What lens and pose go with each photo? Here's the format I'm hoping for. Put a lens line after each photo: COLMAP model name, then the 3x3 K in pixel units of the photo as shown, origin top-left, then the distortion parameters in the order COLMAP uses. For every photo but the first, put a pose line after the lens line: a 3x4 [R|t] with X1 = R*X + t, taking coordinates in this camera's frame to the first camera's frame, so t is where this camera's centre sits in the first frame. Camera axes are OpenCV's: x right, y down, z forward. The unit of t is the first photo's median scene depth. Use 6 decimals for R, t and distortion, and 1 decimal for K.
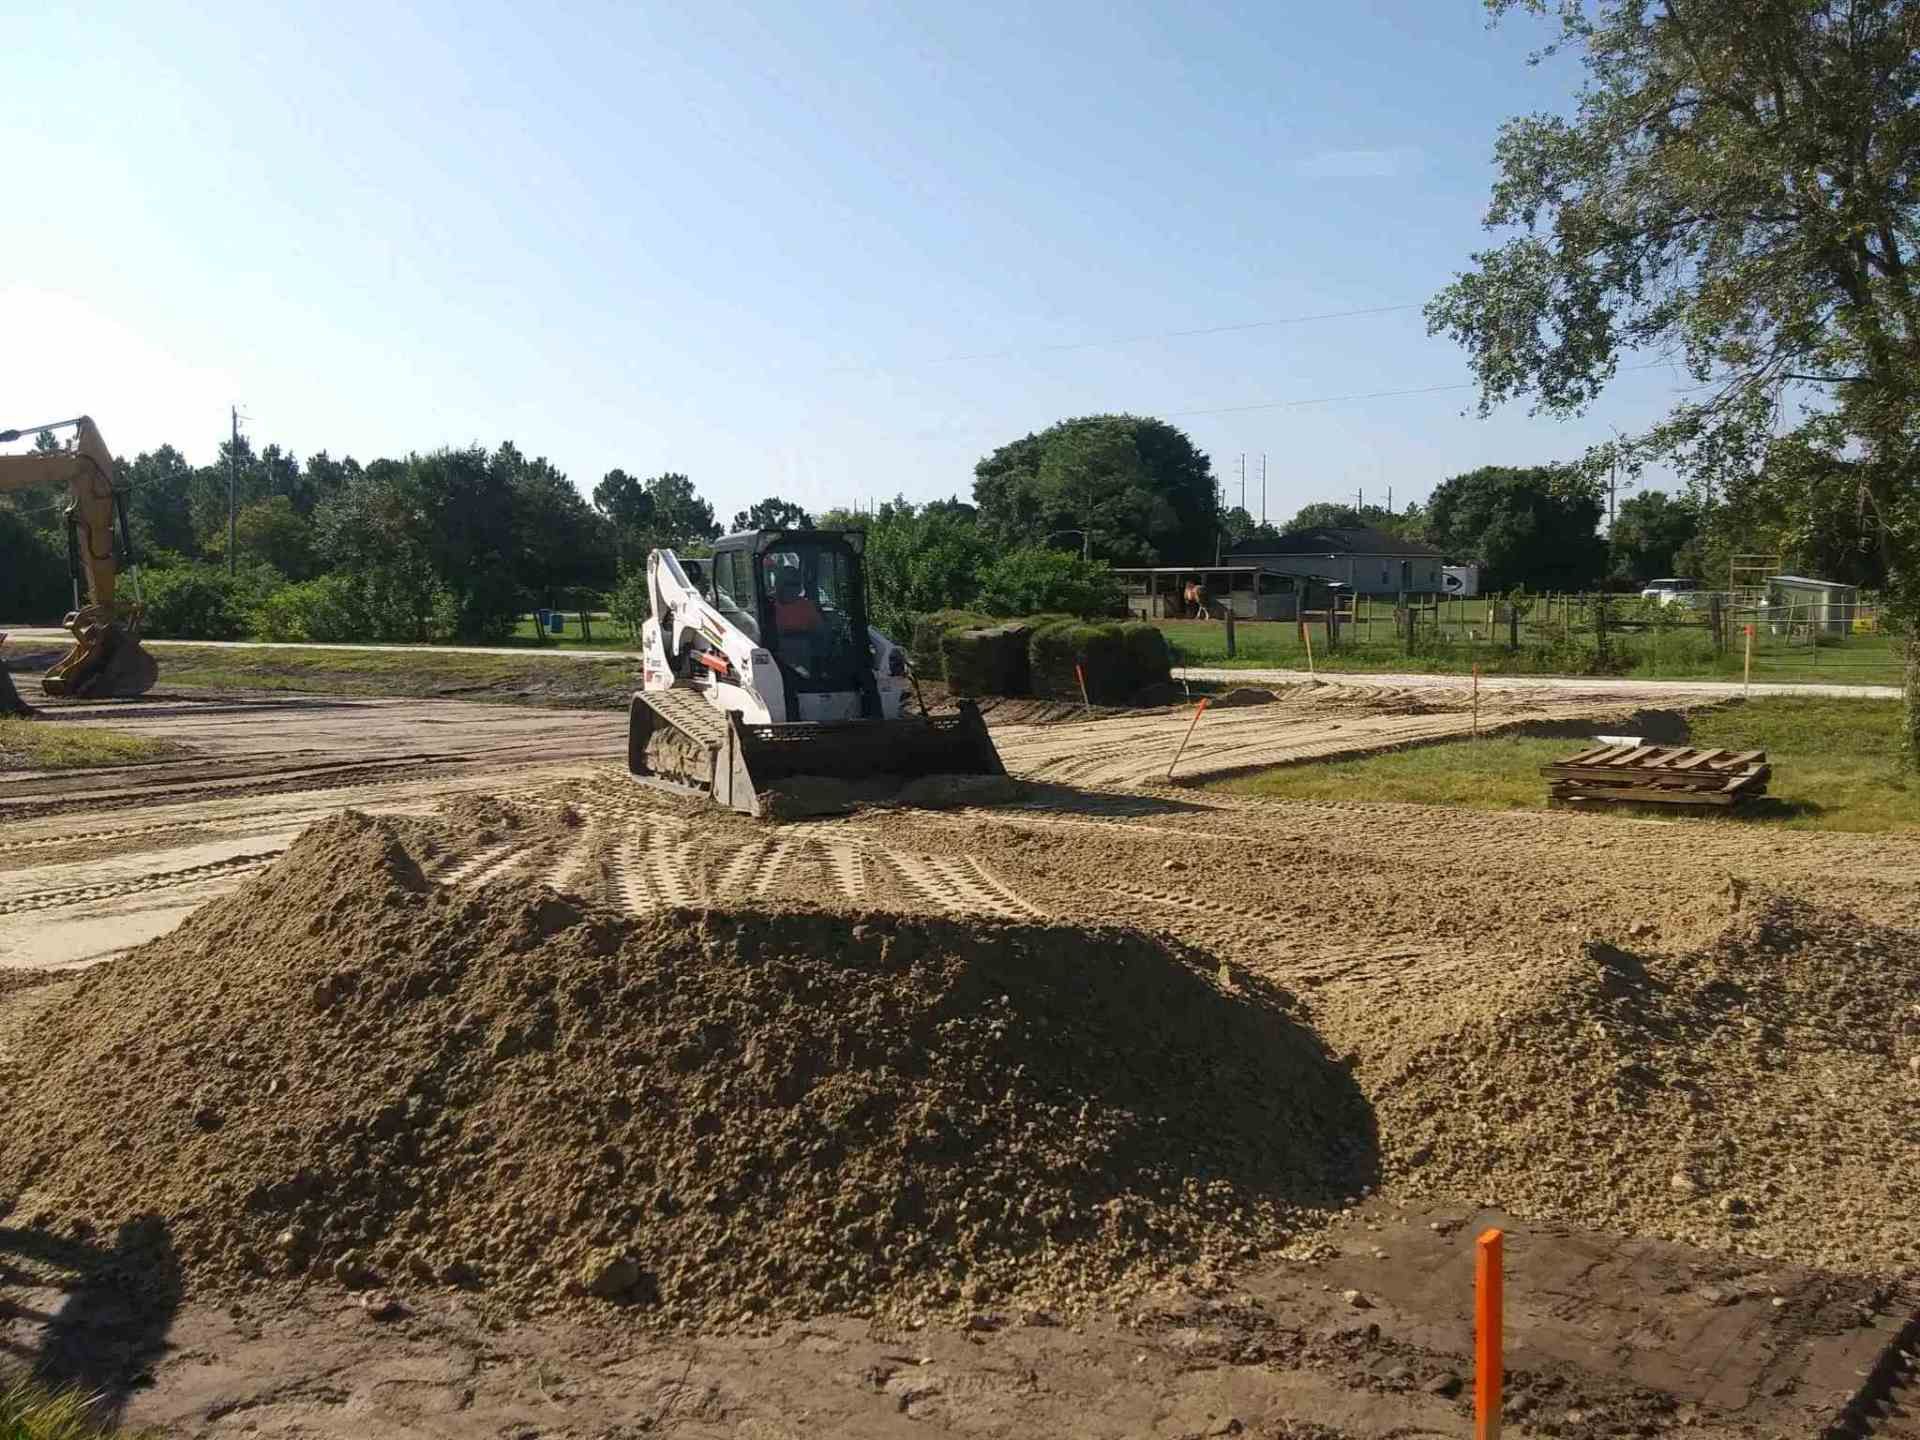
lens RADIAL K [[1760.7, 0, 960.0], [0, 1760.7, 720.0], [0, 0, 1]] dist [0.041762, -0.185533]
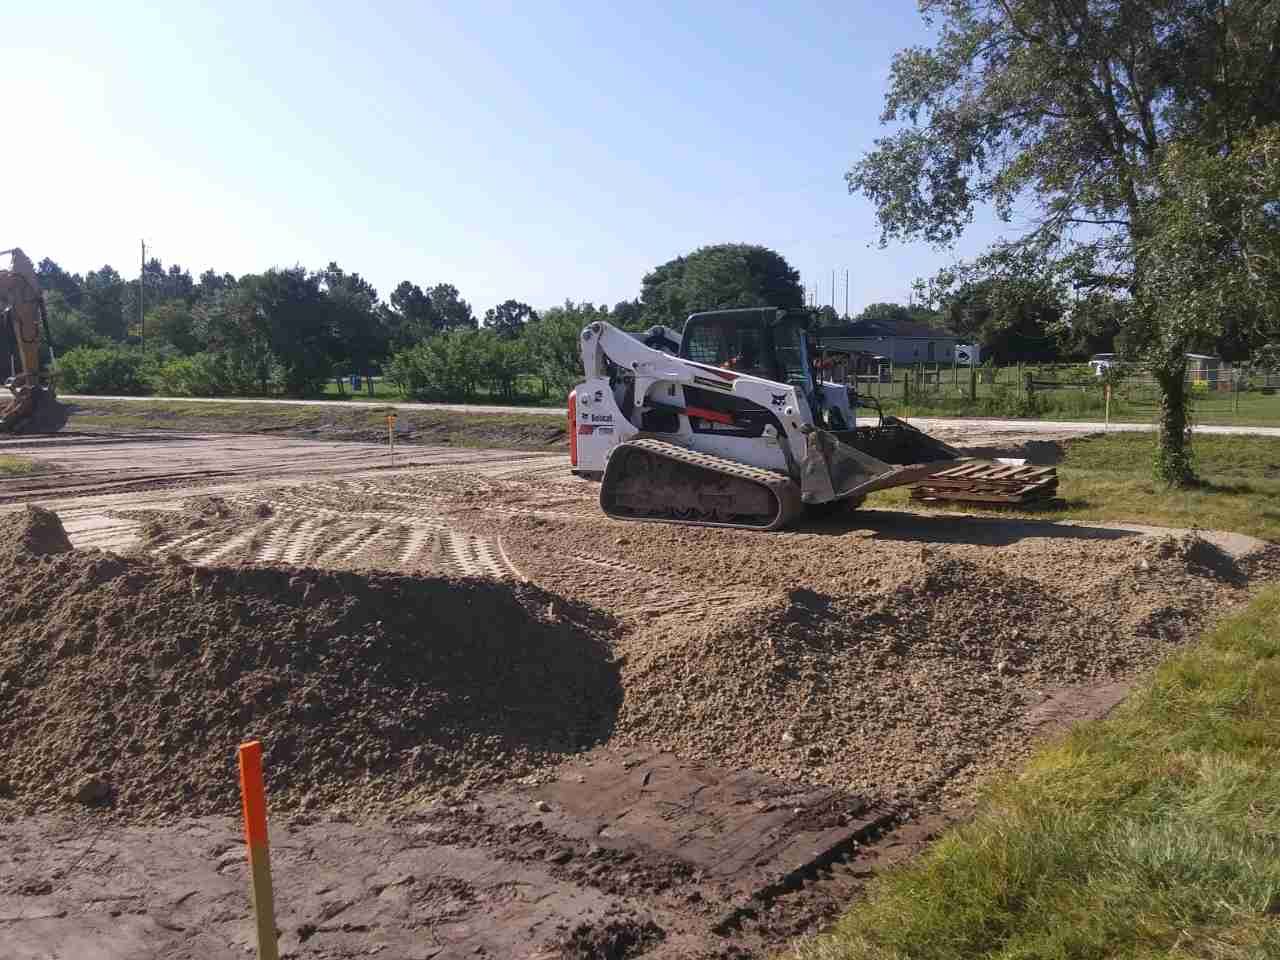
lens RADIAL K [[1173.8, 0, 640.0], [0, 1173.8, 480.0], [0, 0, 1]] dist [0.041762, -0.185533]
pose [[0.999983, -0.000698, -0.005783, 0.206229], [0.000854, 0.999633, 0.027072, 0.001018], [0.005762, -0.027076, 0.999617, -0.041304]]
